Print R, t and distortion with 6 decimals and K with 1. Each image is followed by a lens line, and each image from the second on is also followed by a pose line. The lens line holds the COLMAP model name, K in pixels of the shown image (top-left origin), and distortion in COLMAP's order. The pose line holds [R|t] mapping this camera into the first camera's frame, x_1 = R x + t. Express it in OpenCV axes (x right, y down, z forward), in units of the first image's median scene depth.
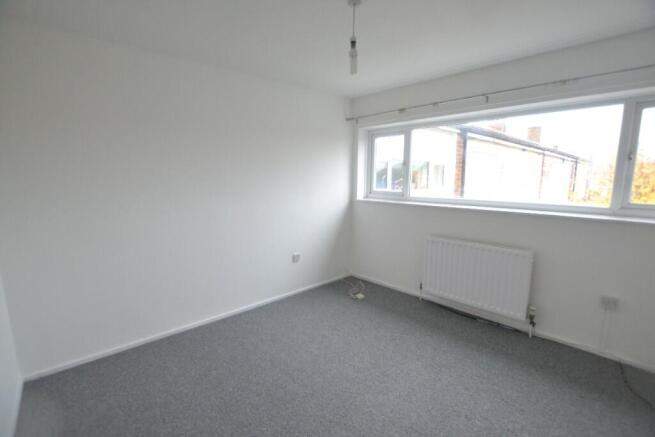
lens RADIAL K [[293.9, 0, 327.5], [0, 293.9, 218.5], [0, 0, 1]] dist [-0.002667, -0.000354]
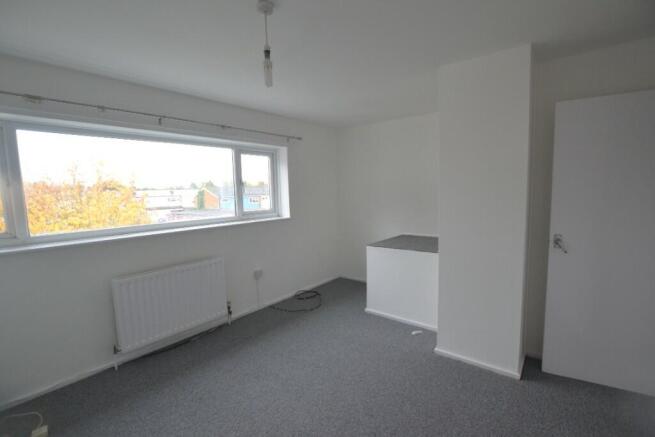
lens RADIAL K [[305.5, 0, 328.7], [0, 305.5, 225.9], [0, 0, 1]] dist [0.000569, 0.000070]
pose [[-0.101073, -0.108078, 0.988991, -0.593953], [0.186322, 0.974436, 0.125529, -0.089419], [-0.977276, 0.196959, -0.078351, 0.618311]]
